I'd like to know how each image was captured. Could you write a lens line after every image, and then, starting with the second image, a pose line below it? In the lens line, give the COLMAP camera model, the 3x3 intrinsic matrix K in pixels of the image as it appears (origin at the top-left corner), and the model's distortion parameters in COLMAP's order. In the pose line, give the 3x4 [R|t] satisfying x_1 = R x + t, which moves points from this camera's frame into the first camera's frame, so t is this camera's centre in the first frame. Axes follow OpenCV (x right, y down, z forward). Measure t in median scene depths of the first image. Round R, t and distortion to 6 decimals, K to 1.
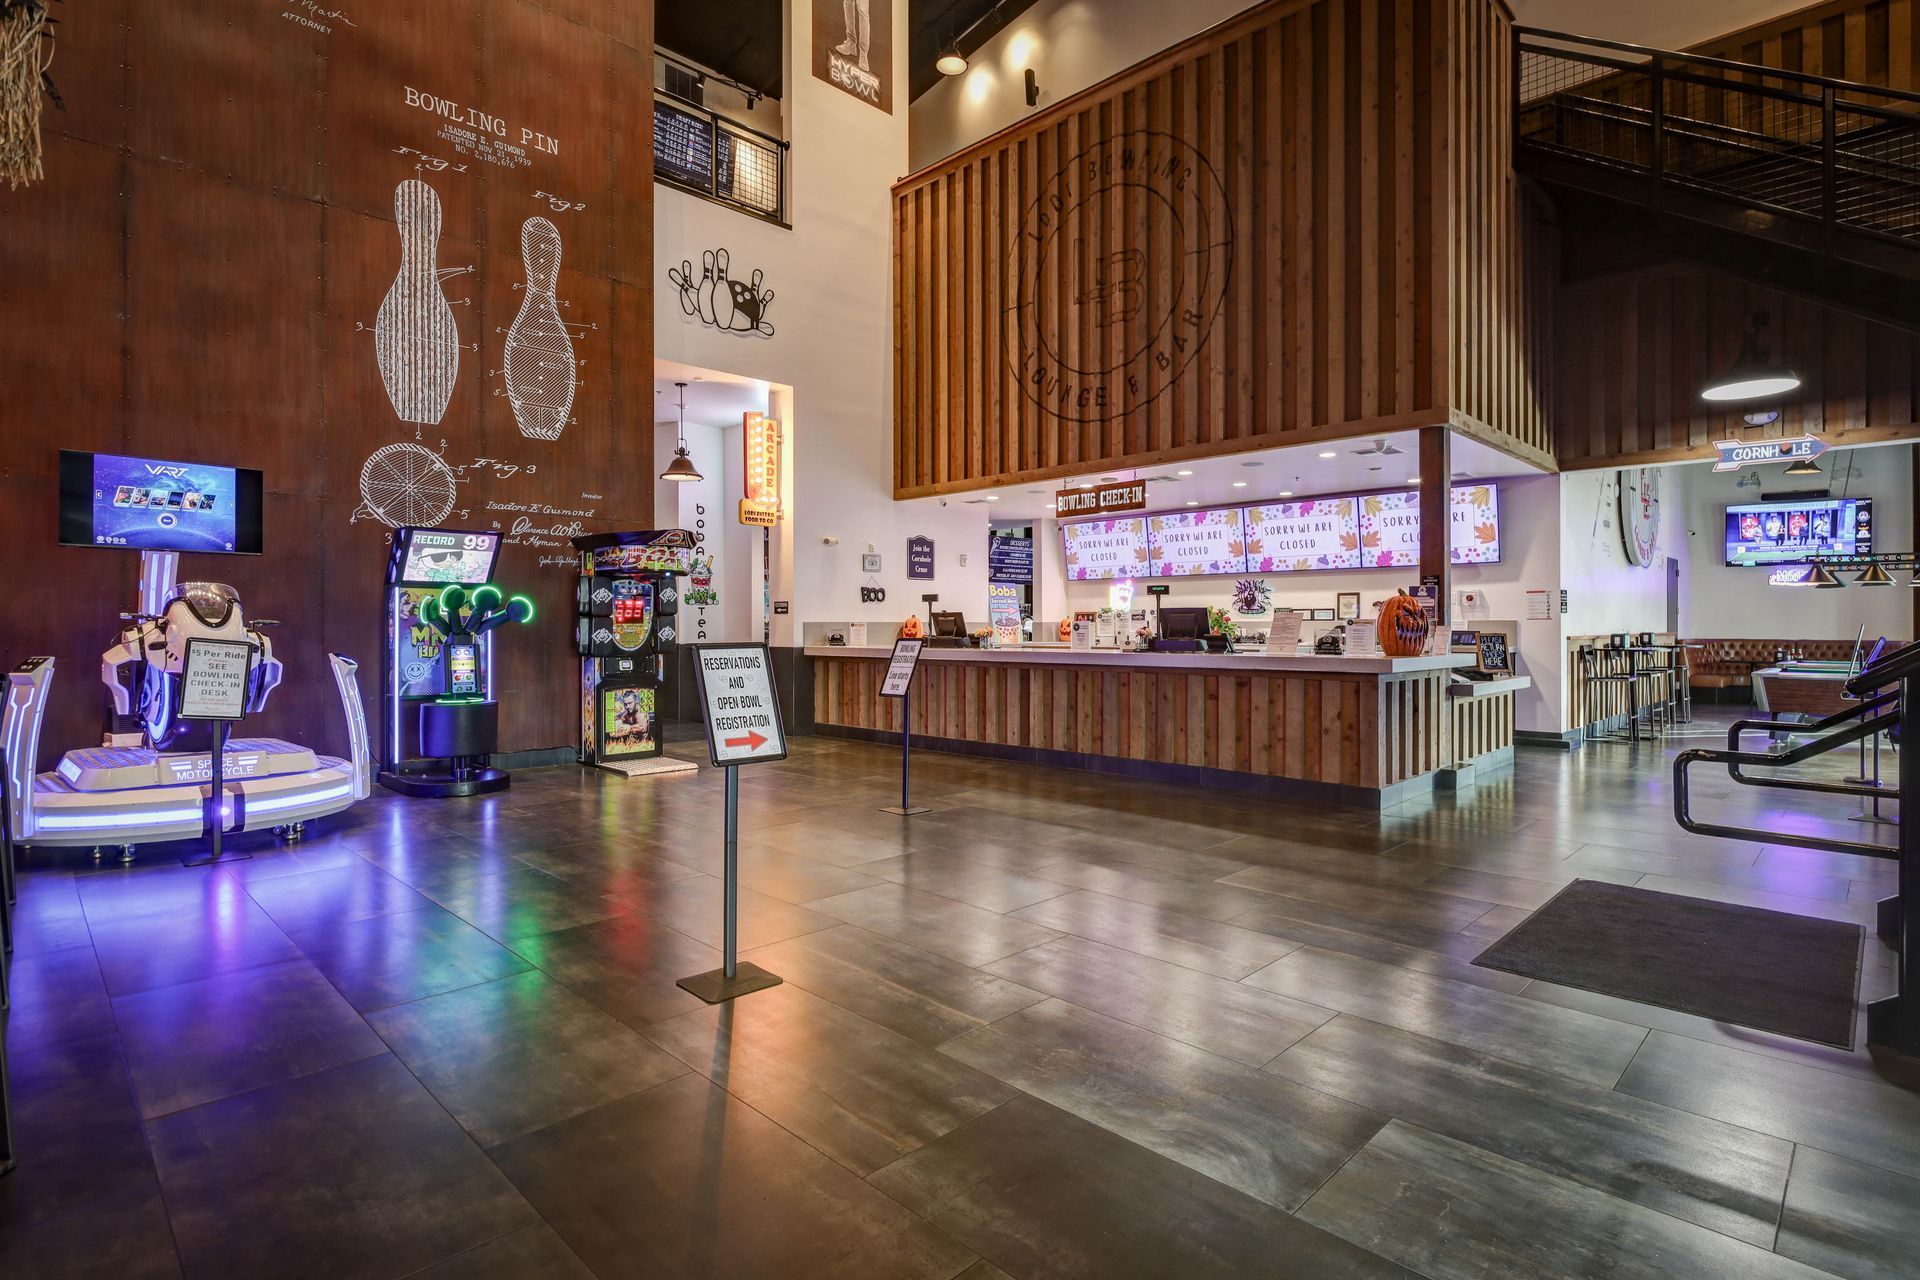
lens RADIAL K [[940.1, 0, 967.9], [0, 940.1, 625.0], [0, 0, 1]] dist [0.002523, -0.000436]
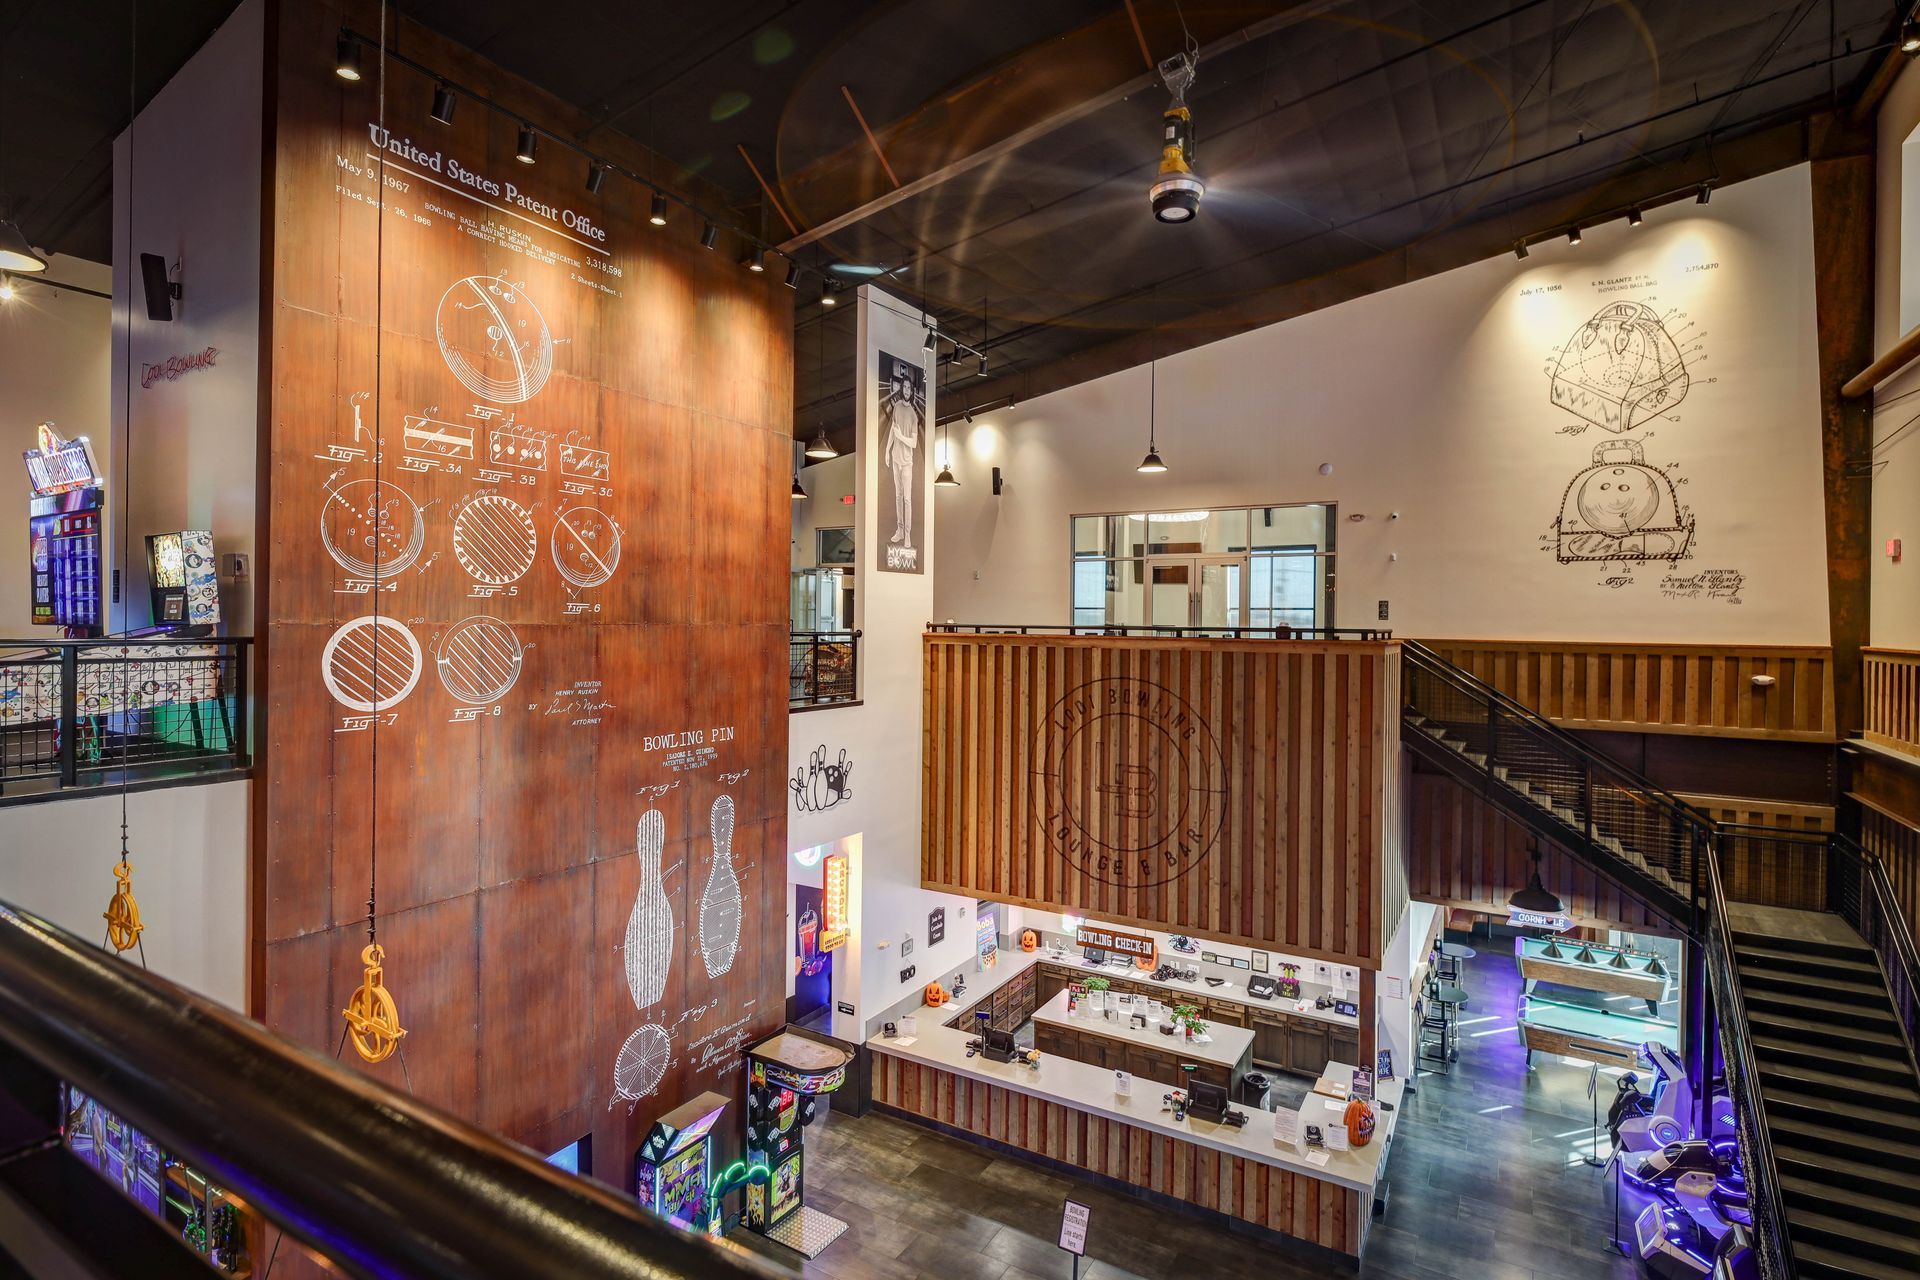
lens RADIAL K [[940.1, 0, 967.9], [0, 940.1, 625.0], [0, 0, 1]] dist [0.002523, -0.000436]
pose [[0.969899, 0.010157, 0.243294, -0.407639], [-0.010815, 0.999941, 0.001371, -0.607119], [-0.243266, -0.003961, 0.969952, -0.249164]]
